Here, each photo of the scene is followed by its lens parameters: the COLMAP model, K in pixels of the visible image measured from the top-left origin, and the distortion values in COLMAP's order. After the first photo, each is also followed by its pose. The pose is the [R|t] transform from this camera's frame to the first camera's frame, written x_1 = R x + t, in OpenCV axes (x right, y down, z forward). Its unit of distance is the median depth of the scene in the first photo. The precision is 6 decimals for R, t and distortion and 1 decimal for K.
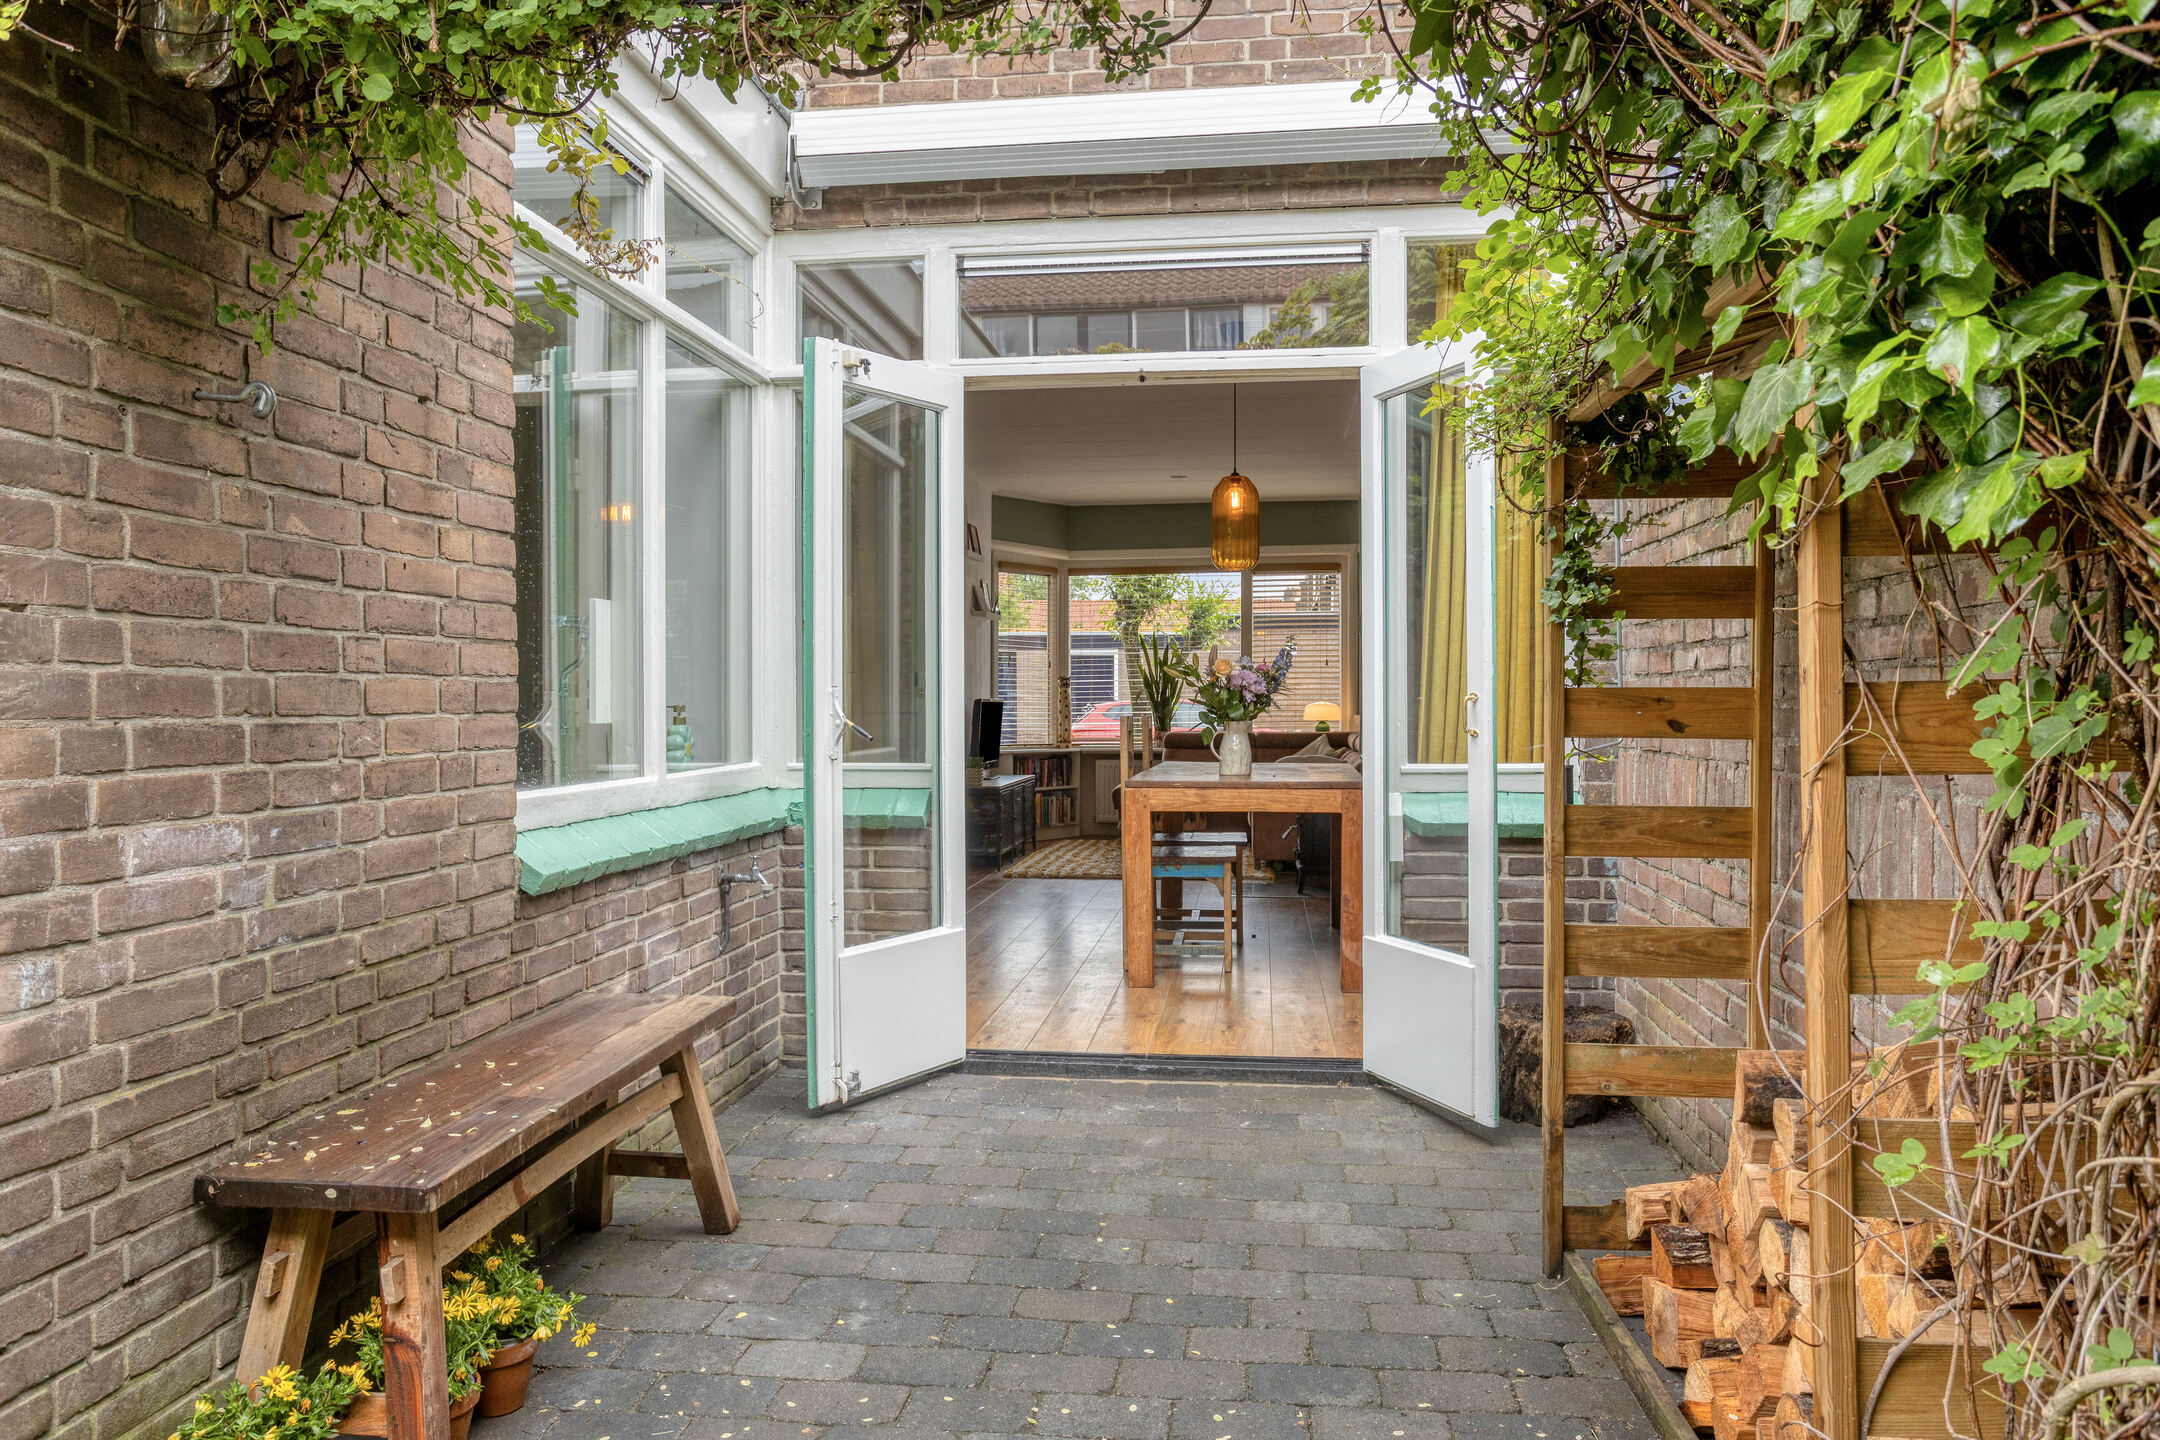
lens RADIAL K [[1508.1, 0, 1090.5], [0, 1508.1, 721.2], [0, 0, 1]] dist [-0.003981, -0.000527]
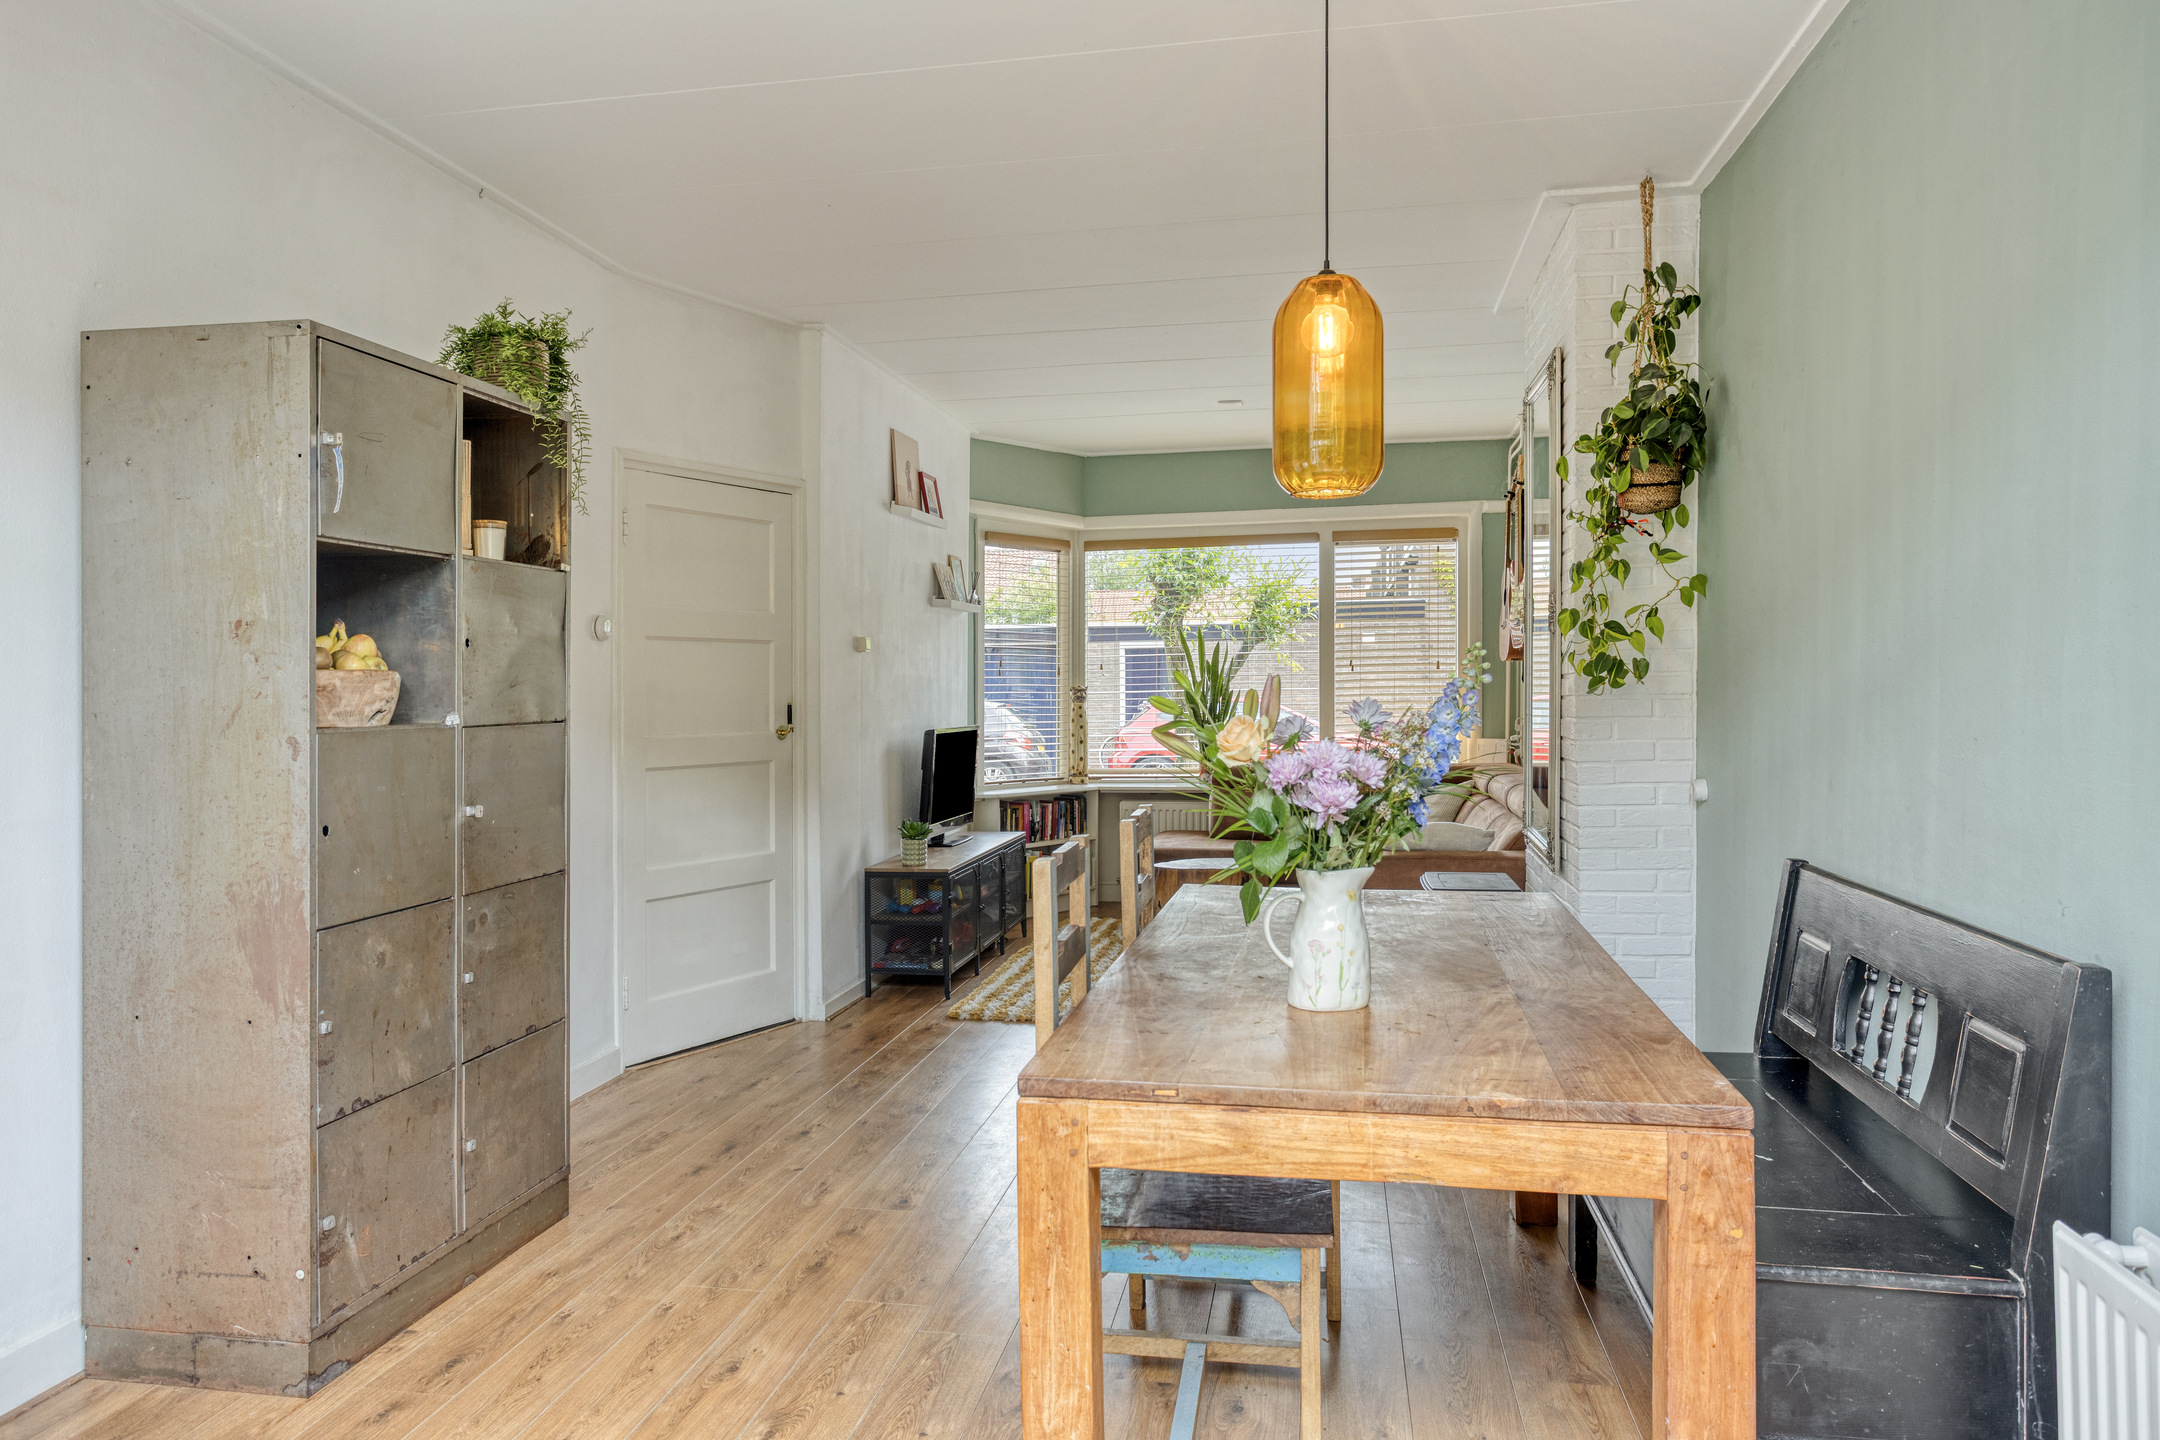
lens RADIAL K [[1425.1, 0, 1080.6], [0, 1425.1, 717.1], [0, 0, 1]] dist [-0.010921, 0.015731]
pose [[0.998143, -0.003677, -0.060795, 0.077815], [0.004196, 0.999956, 0.008422, -0.061742], [0.060762, -0.008662, 0.998115, 0.911397]]
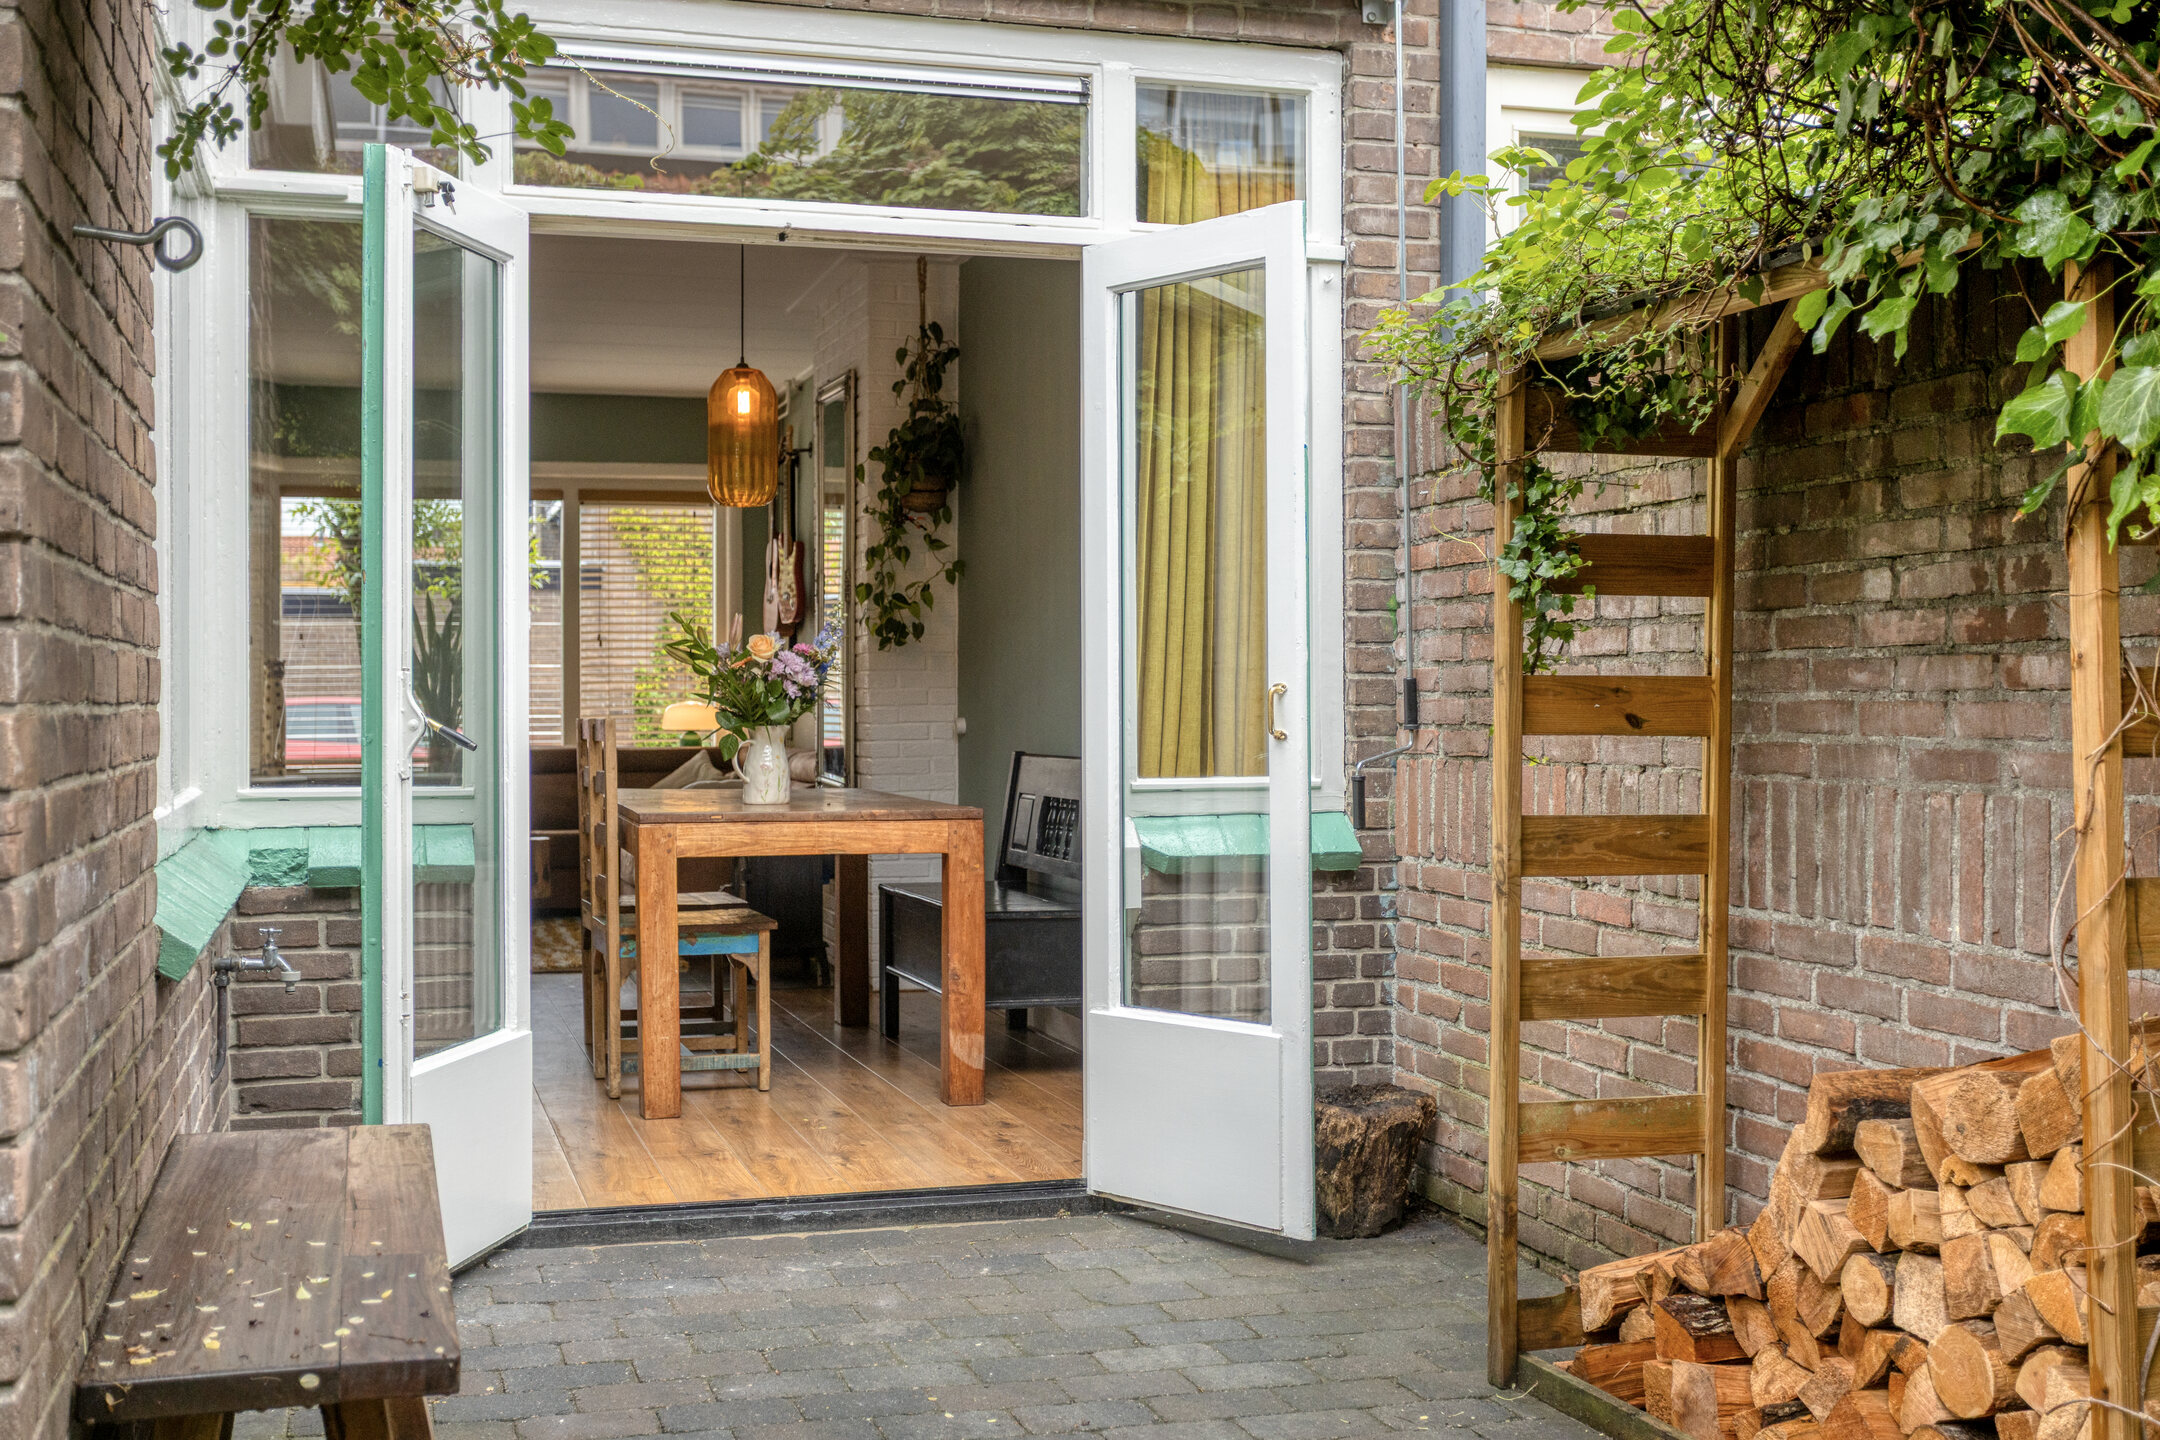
lens RADIAL K [[2381.3, 0, 1085.1], [0, 2381.3, 712.5], [0, 0, 1]] dist [0.011161, 0.000000]
pose [[0.919809, -0.000361, 0.392366, -0.286471], [0.004227, 0.999951, -0.008988, 0.006060], [-0.392344, 0.009926, 0.919765, -0.080584]]
